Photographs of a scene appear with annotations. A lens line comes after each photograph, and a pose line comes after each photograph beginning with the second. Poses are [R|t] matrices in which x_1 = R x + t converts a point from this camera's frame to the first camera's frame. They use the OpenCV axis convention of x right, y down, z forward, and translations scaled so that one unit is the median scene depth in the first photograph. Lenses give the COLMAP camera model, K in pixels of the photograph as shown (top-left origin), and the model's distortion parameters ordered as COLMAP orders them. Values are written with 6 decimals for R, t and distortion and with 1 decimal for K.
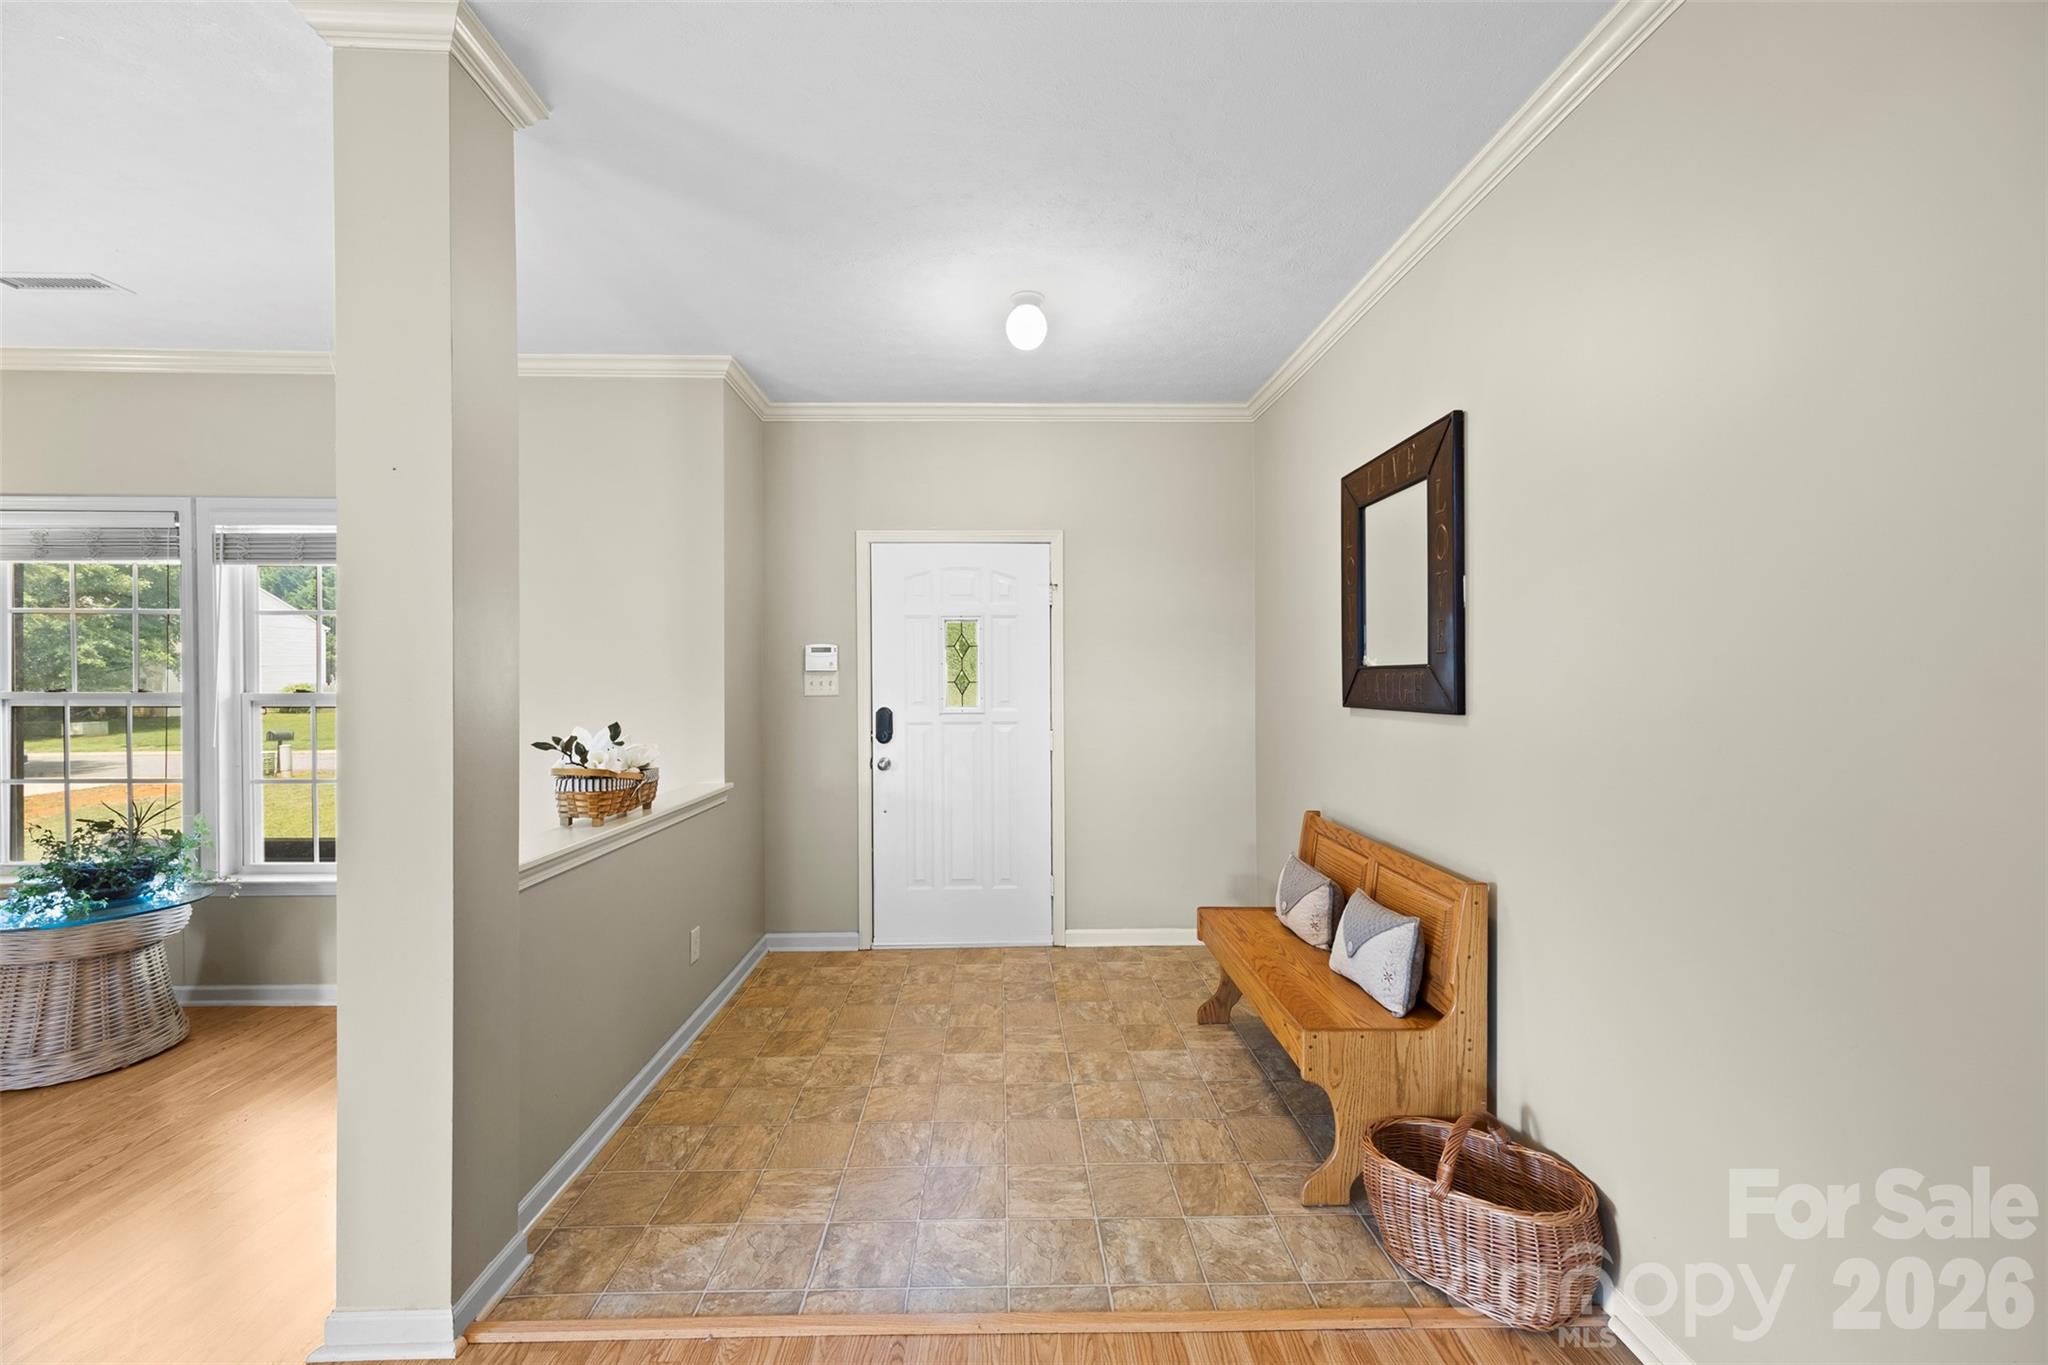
lens RADIAL K [[819.3, 0, 1012.3], [0, 819.3, 681.0], [0, 0, 1]] dist [0.001815, 0.001067]
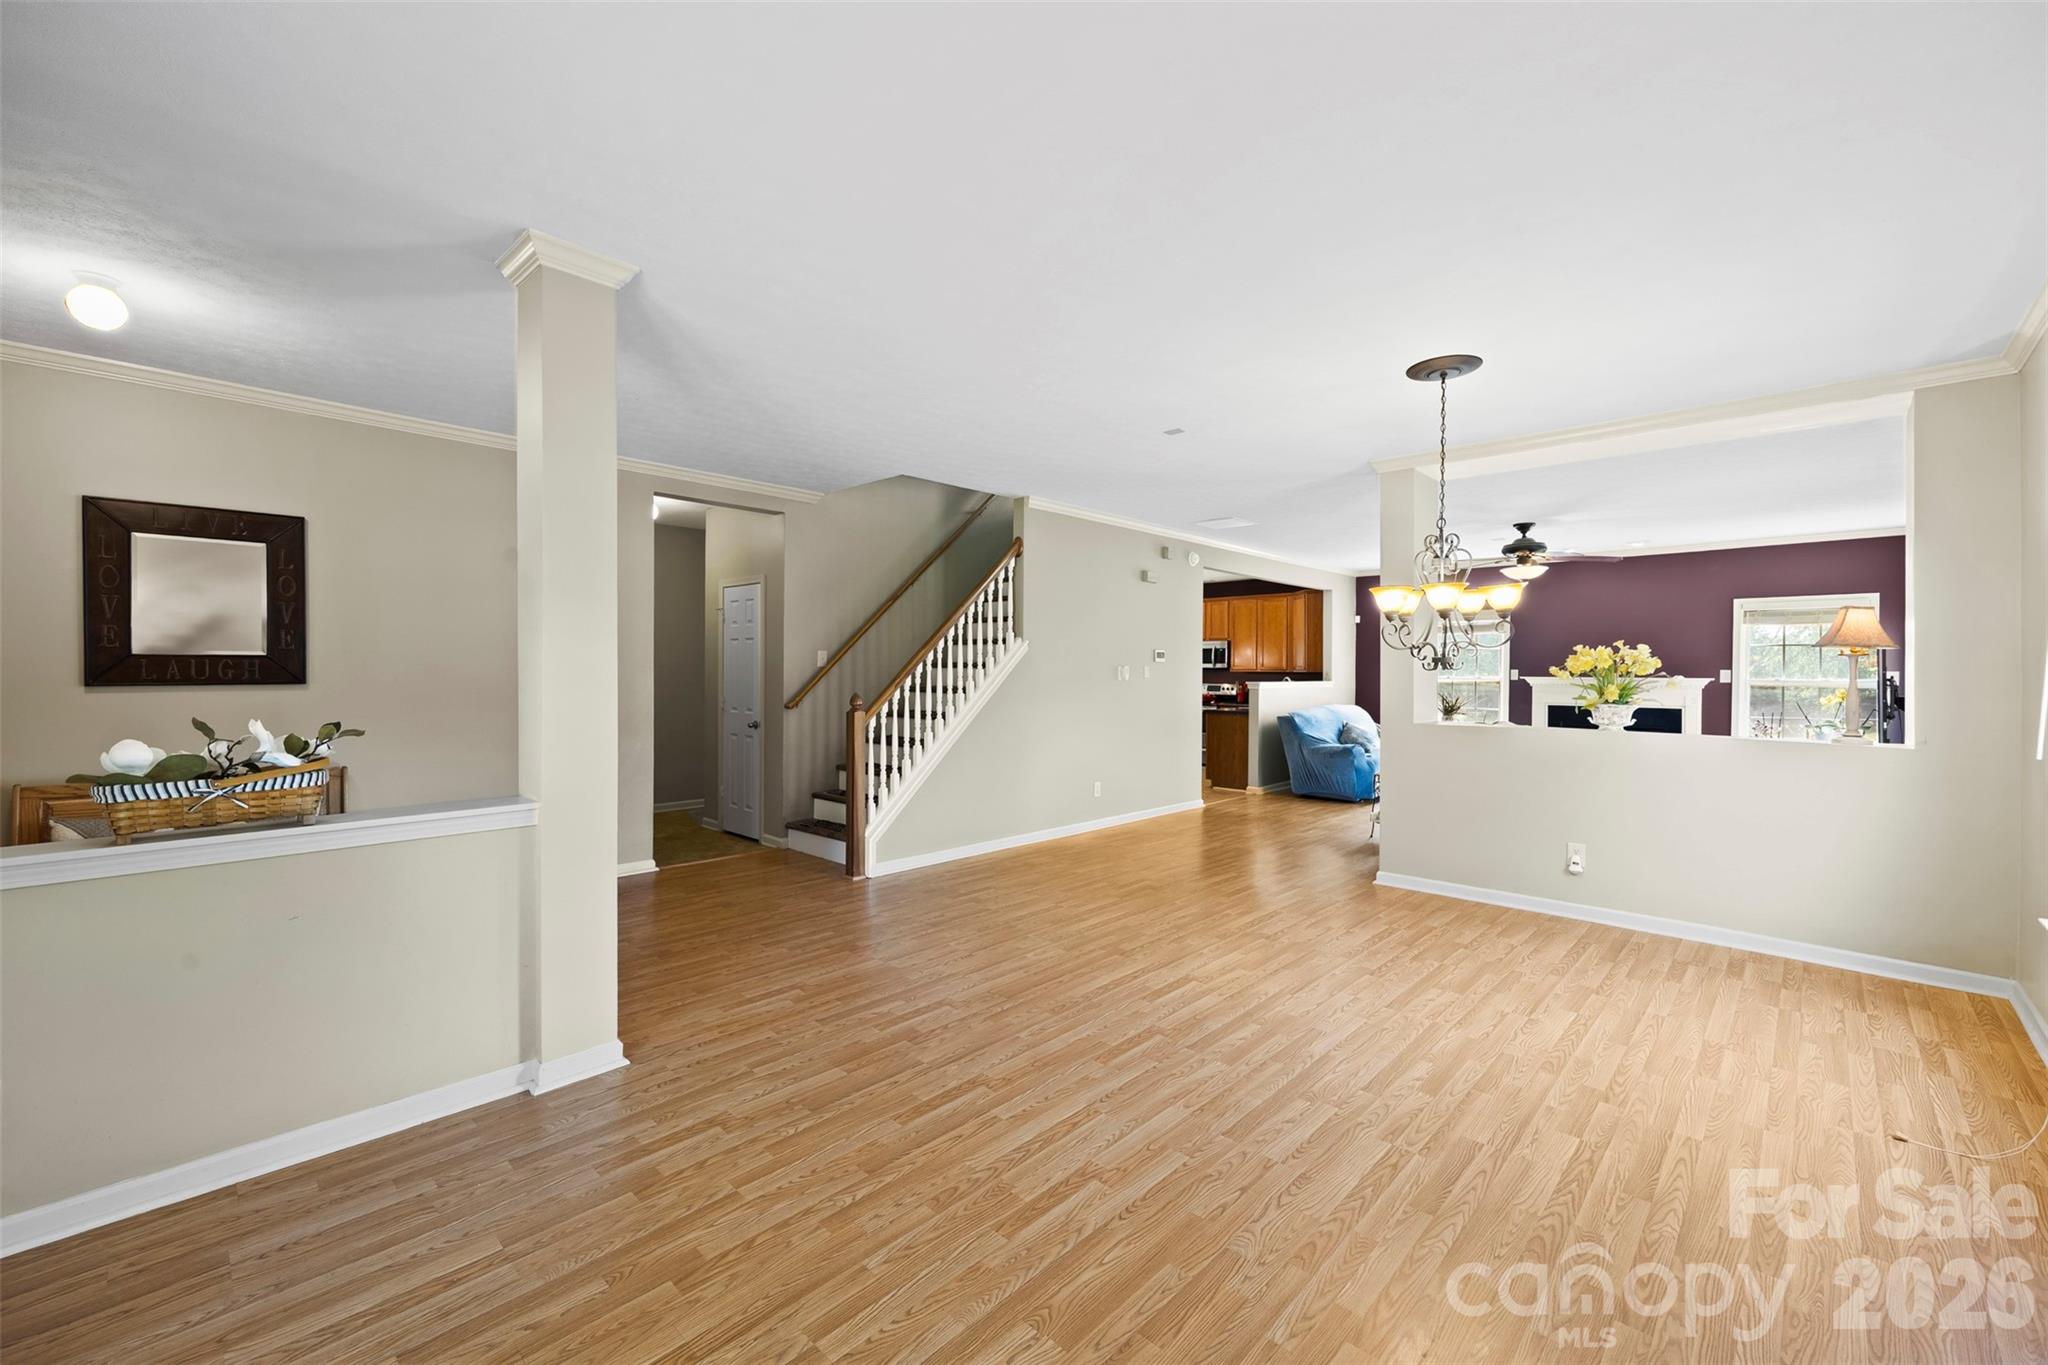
lens RADIAL K [[819.3, 0, 1016.1], [0, 819.3, 685.1], [0, 0, 1]] dist [0.001815, 0.001067]
pose [[-0.704243, -0.016523, 0.709766, -1.437199], [-0.001247, 0.999756, 0.022037, -0.001966], [-0.709958, 0.014635, -0.704092, 0.889852]]
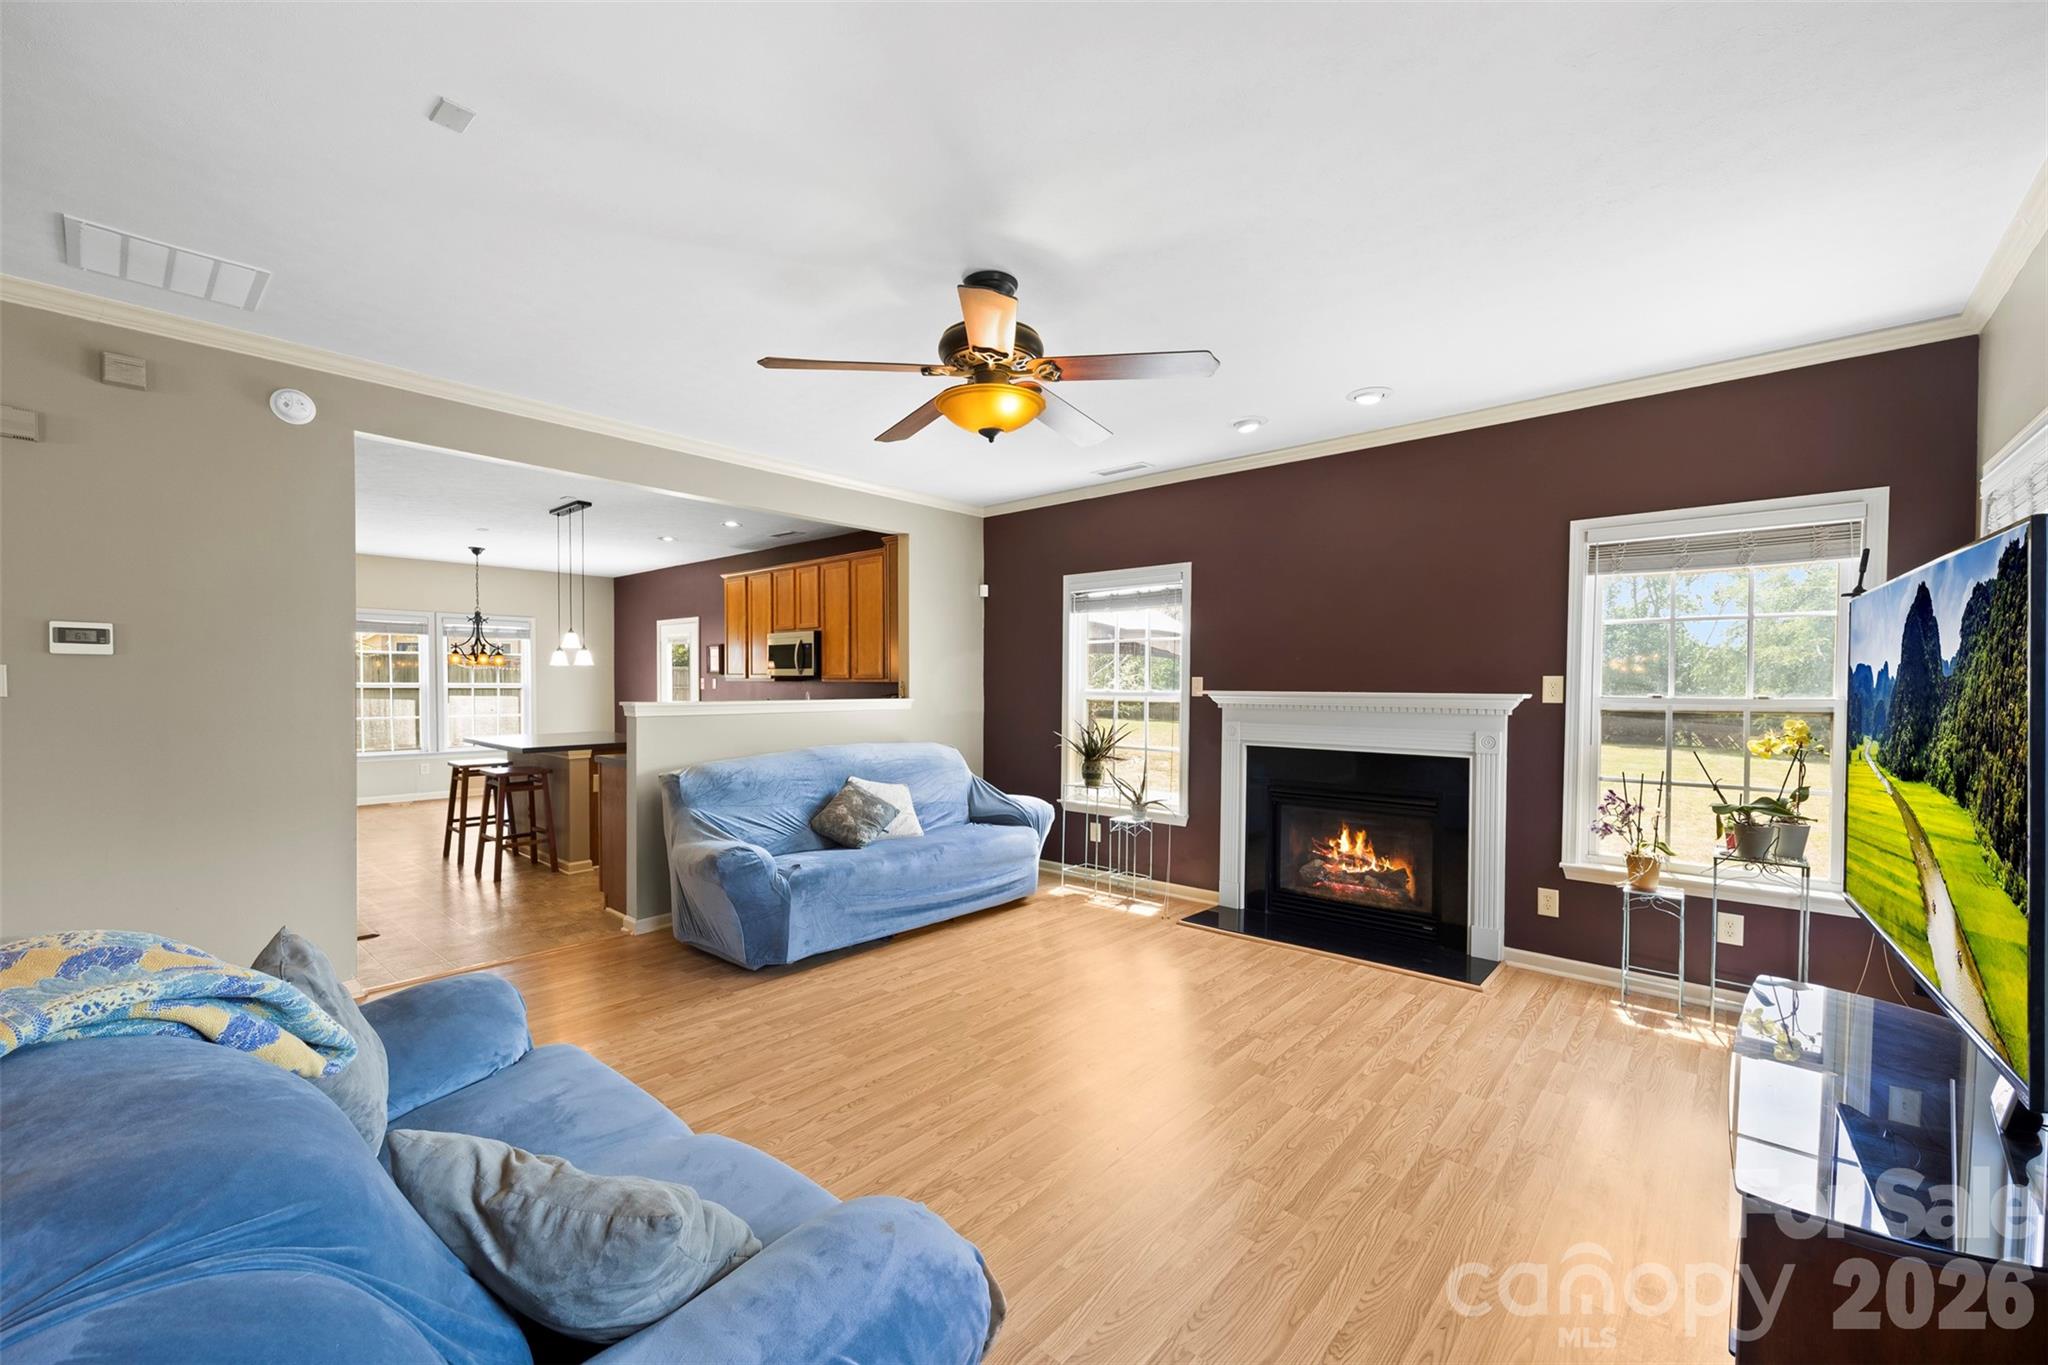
lens RADIAL K [[819.3, 0, 1020.4], [0, 819.3, 695.0], [0, 0, 1]] dist [0.001815, 0.001067]
pose [[-0.734959, -0.012748, 0.677992, -1.410921], [-0.000702, 0.999837, 0.018038, 0.012953], [-0.678112, 0.012781, -0.734848, -1.294931]]
